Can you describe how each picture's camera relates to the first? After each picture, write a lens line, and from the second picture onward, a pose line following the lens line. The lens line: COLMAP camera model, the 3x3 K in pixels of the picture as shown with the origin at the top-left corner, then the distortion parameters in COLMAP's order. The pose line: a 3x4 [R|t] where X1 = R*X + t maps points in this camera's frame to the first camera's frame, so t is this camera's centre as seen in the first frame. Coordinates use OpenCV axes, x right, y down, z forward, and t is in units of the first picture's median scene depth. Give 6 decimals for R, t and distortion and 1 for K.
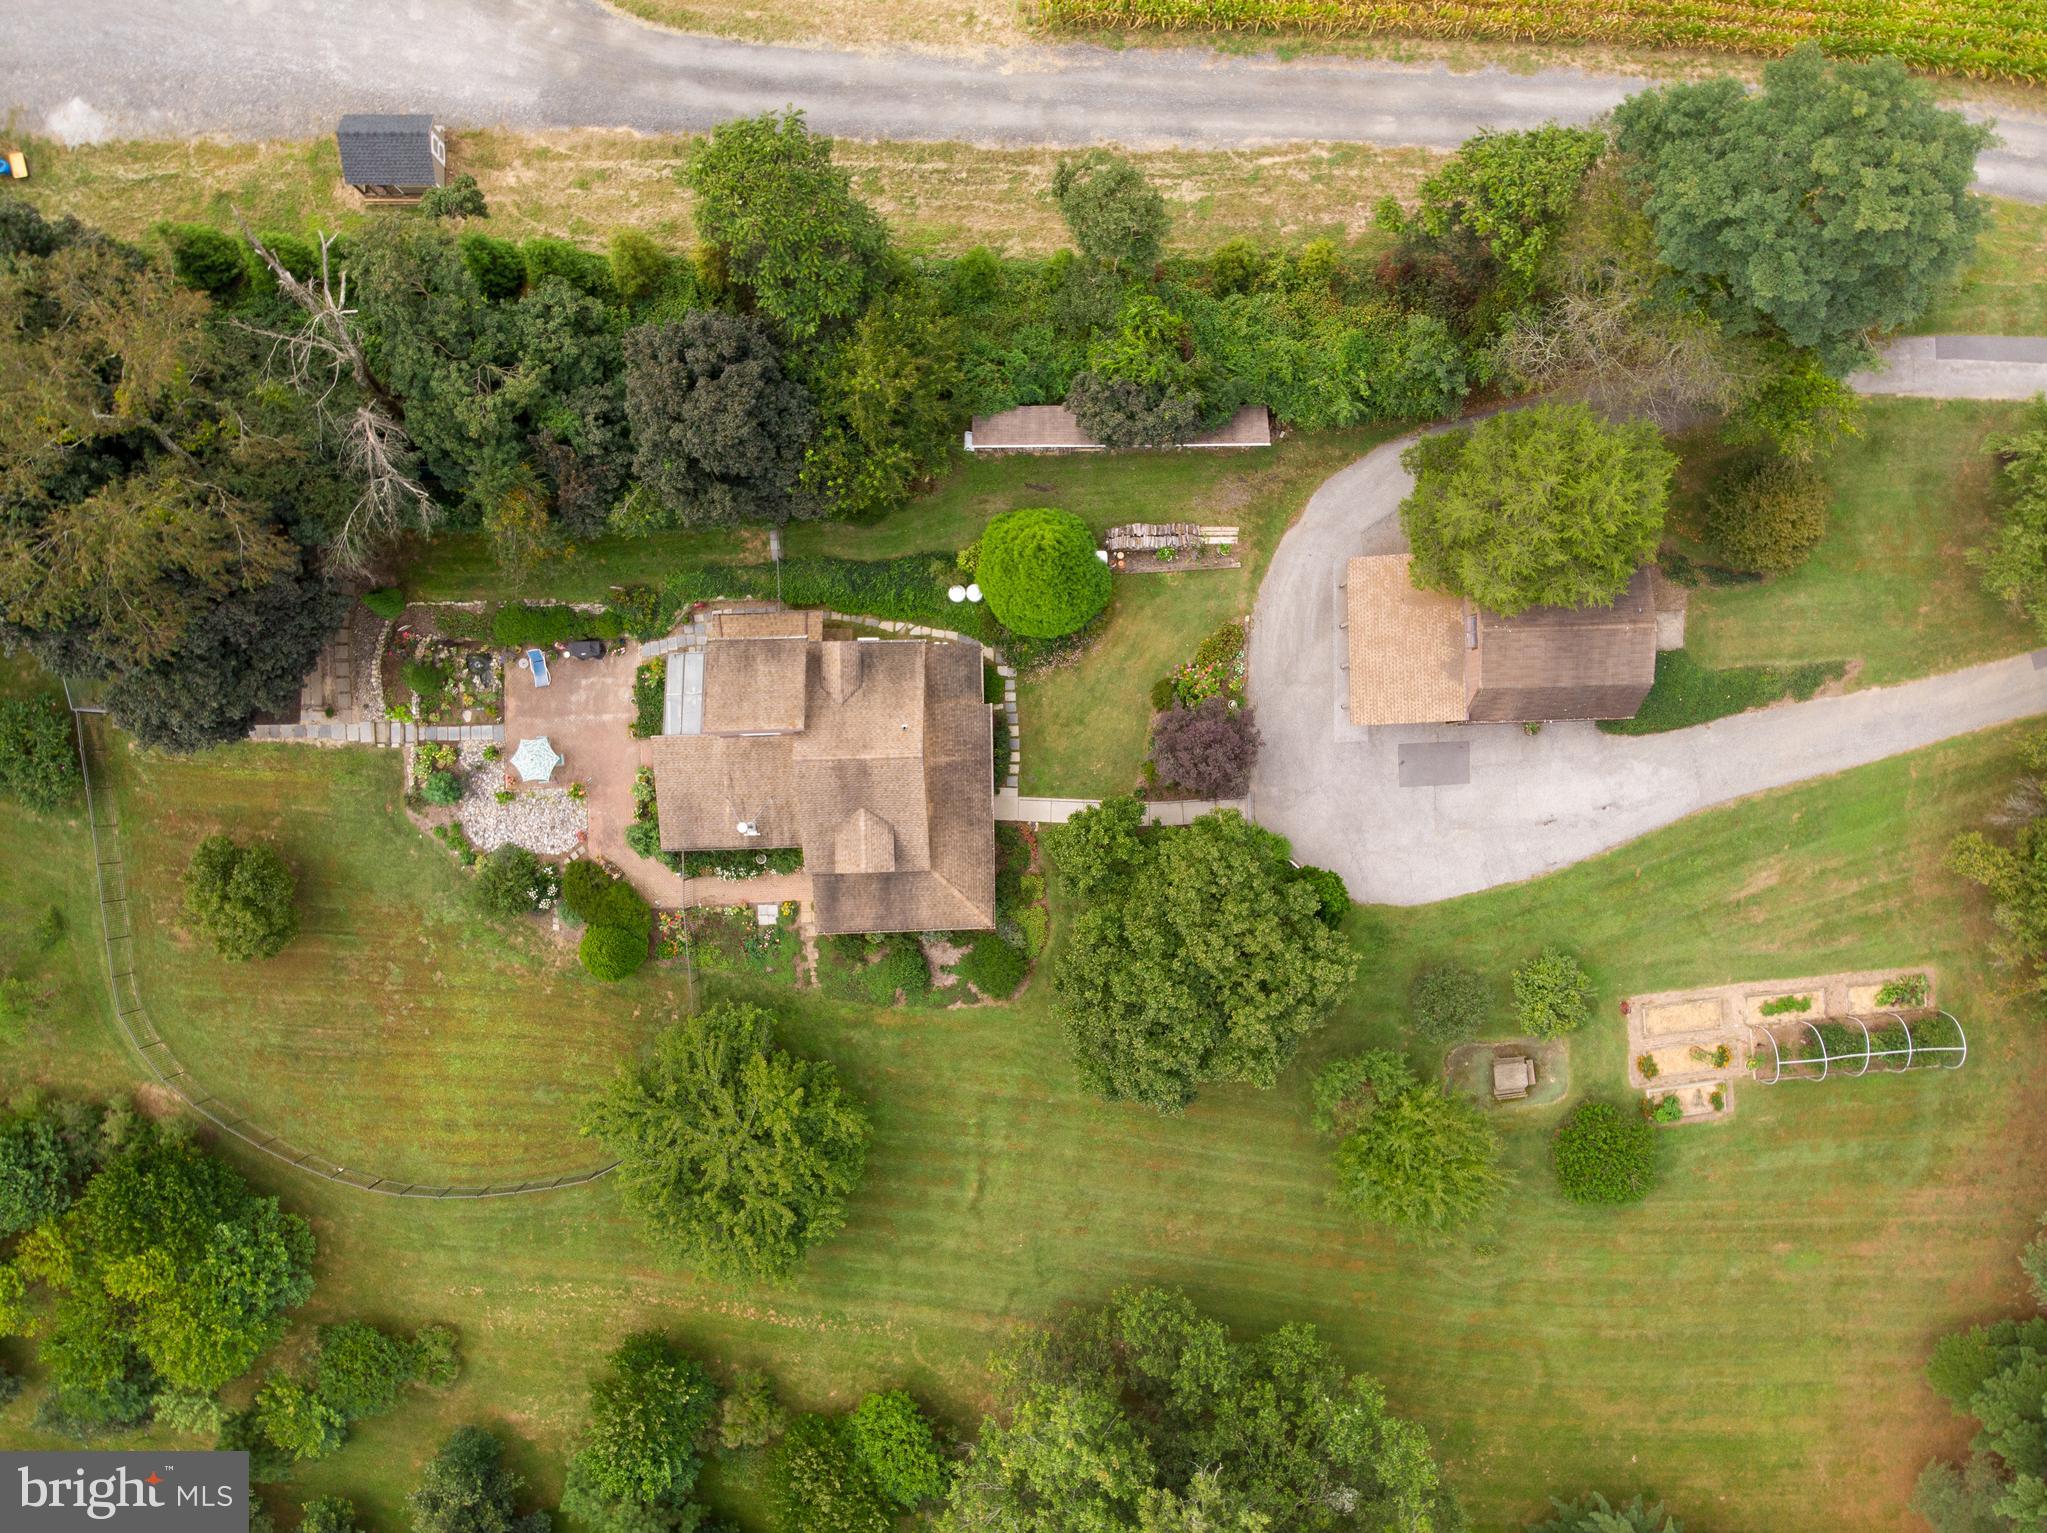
lens RADIAL K [[1520.4, 0, 1025.4], [0, 1520.4, 765.7], [0, 0, 1]] dist [0.095426, -0.356866]
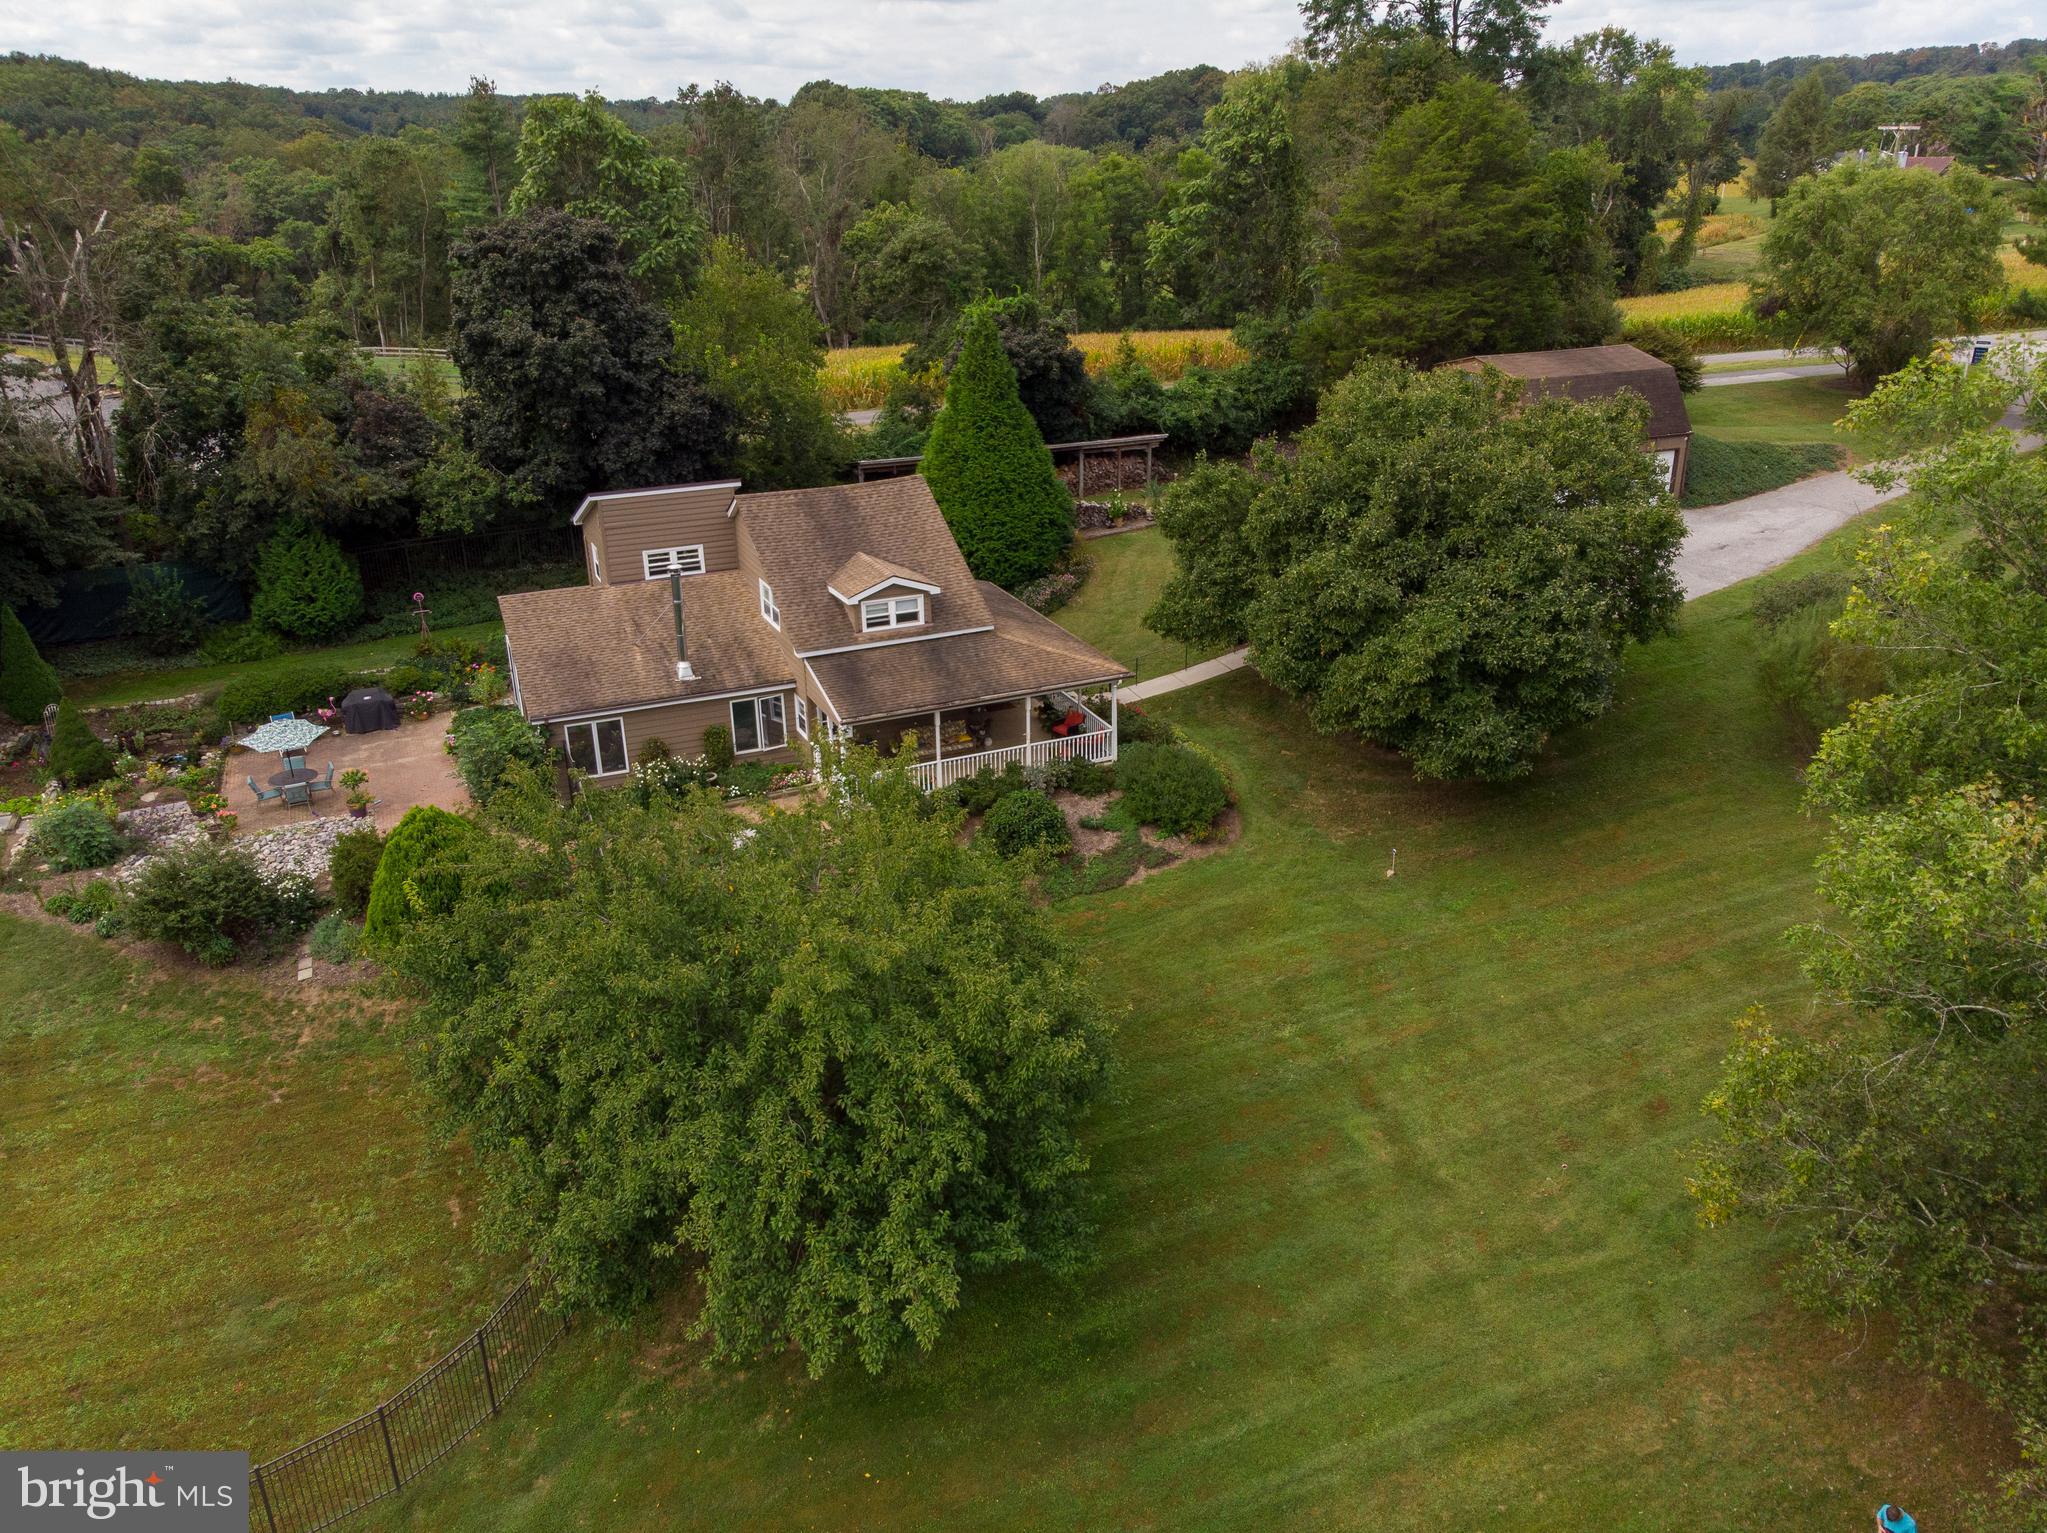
lens RADIAL K [[1523.0, 0, 1023.5], [0, 1523.0, 766.5], [0, 0, 1]] dist [-0.009735, 0.015835]
pose [[0.921583, -0.173336, 0.347331, -0.262785], [0.387422, 0.354789, -0.850899, 0.585800], [0.024263, 0.918738, 0.394122, 0.787495]]
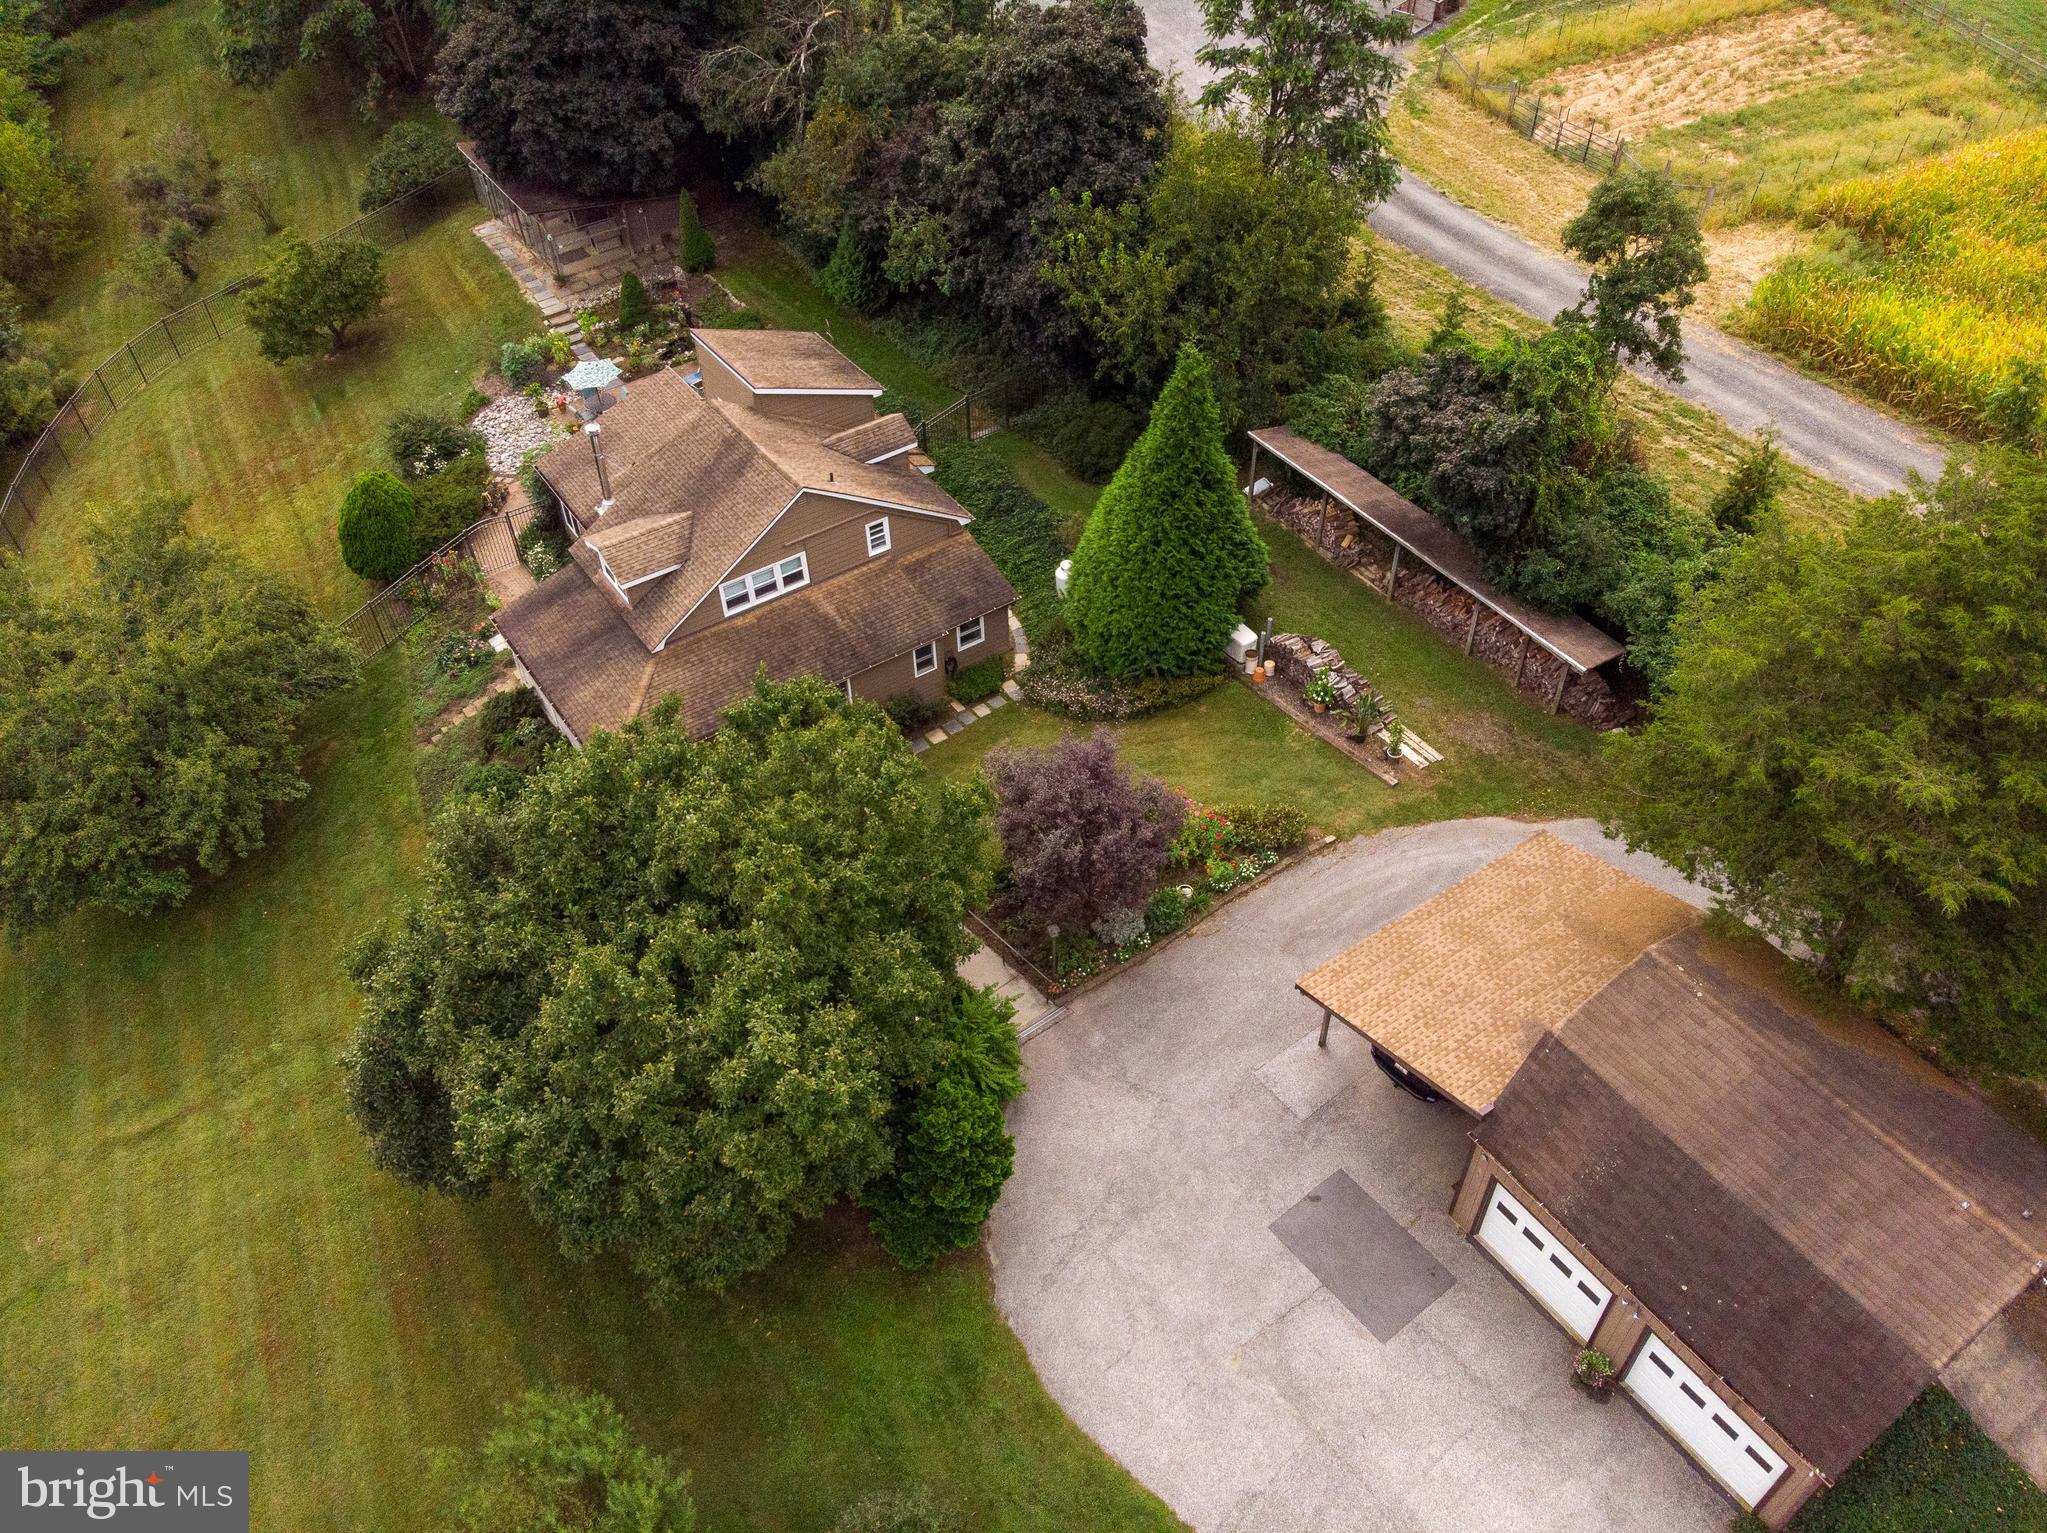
lens RADIAL K [[1530.1, 0, 1014.4], [0, 1530.1, 769.5], [0, 0, 1]] dist [-0.005222, 0.004825]
pose [[0.539749, 0.570110, -0.619392, 0.400569], [-0.840988, 0.397990, -0.366528, 0.182180], [0.037551, 0.718734, 0.694270, 0.600304]]
